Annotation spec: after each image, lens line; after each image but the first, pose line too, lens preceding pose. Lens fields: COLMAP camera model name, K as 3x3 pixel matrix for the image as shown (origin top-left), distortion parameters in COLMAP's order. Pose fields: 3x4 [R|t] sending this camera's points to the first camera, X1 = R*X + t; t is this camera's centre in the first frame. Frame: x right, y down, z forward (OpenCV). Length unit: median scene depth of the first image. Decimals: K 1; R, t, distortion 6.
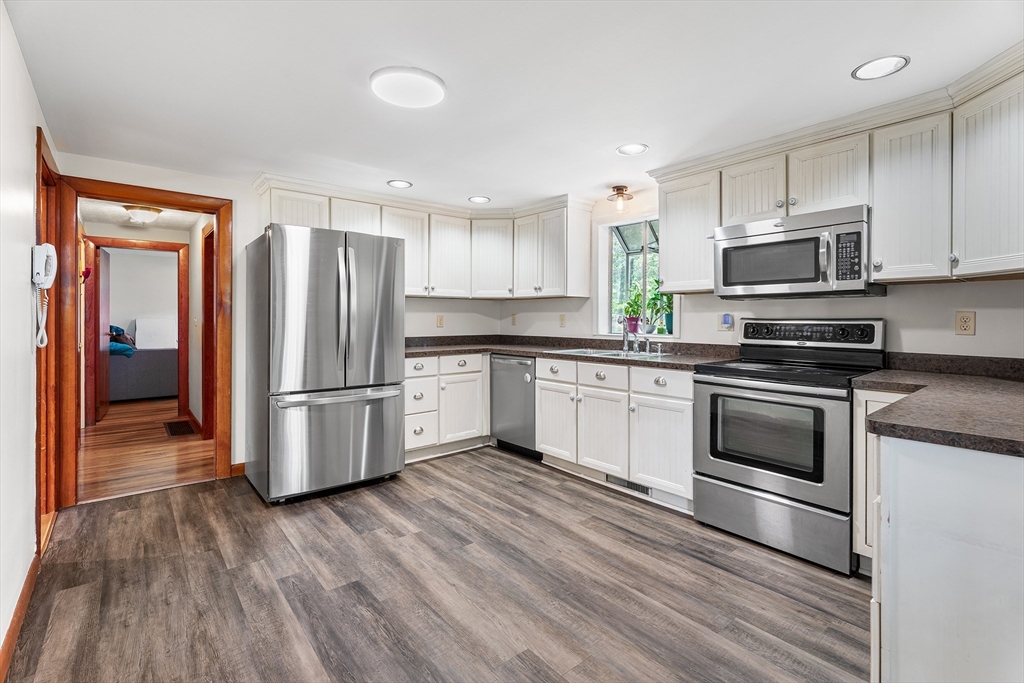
lens RADIAL K [[474.5, 0, 510.9], [0, 474.5, 311.8], [0, 0, 1]] dist [-0.000018, 0.000162]
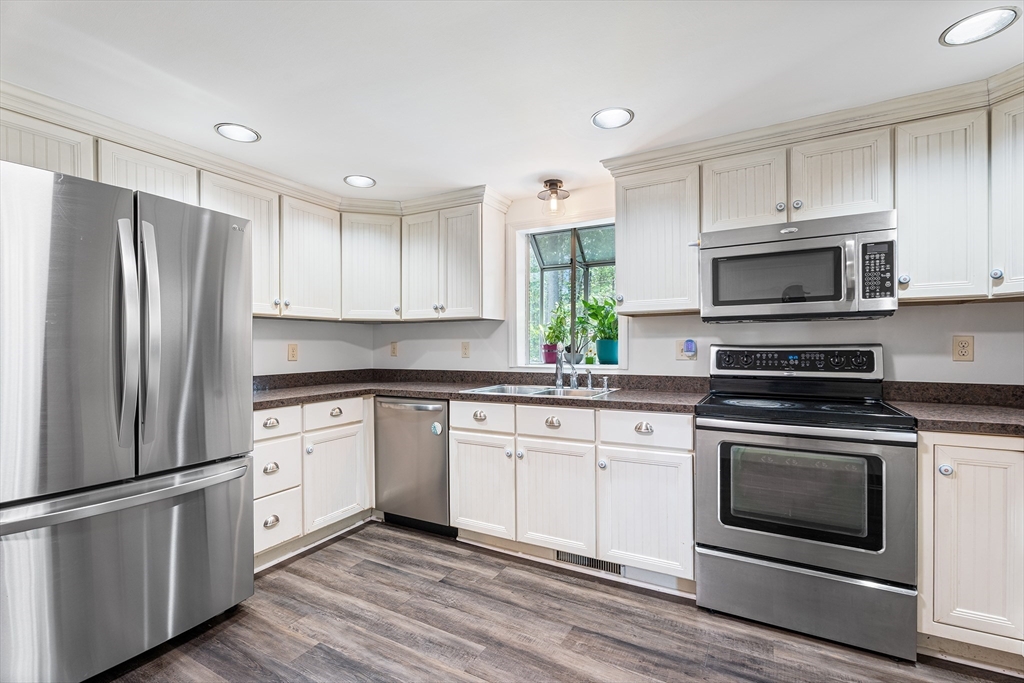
lens RADIAL K [[462.6, 0, 512.0], [0, 462.6, 341.5], [0, 0, 1]] dist [0.000333, 0.000167]
pose [[0.930764, -0.004107, 0.365598, -0.143034], [0.002926, 0.999989, 0.003785, 0.003388], [-0.365610, -0.002454, 0.930765, 0.351350]]
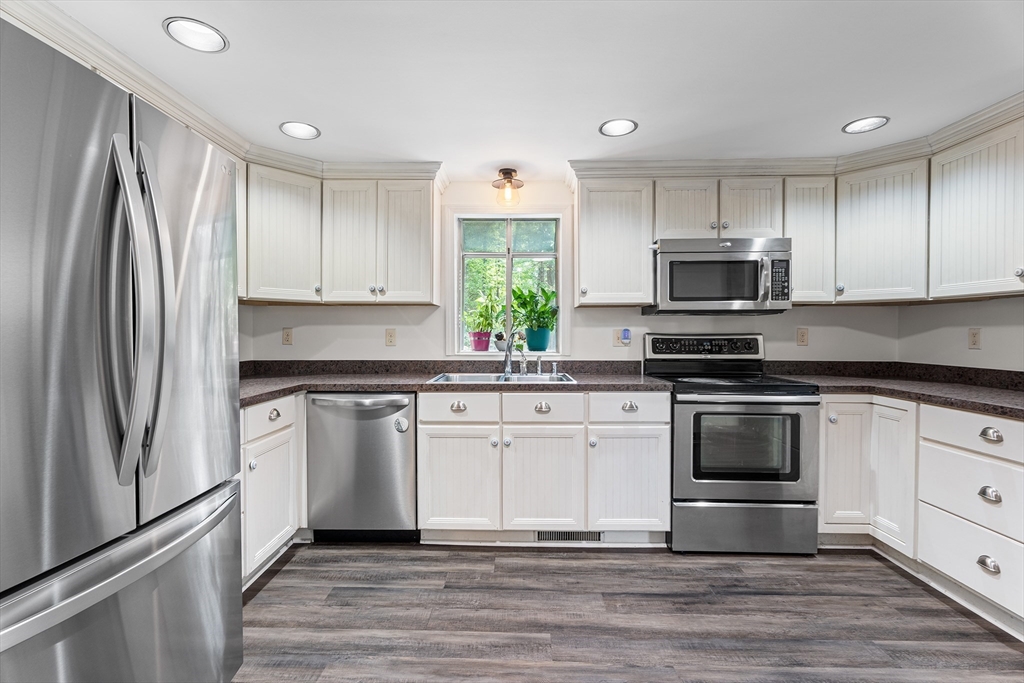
lens RADIAL K [[465.9, 0, 509.4], [0, 465.9, 333.9], [0, 0, 1]] dist [0.000854, 0.000168]
pose [[0.652027, -0.002040, 0.758193, -0.435791], [-0.009094, 0.999903, 0.010511, 0.006441], [-0.758141, -0.013748, 0.651946, 0.562054]]
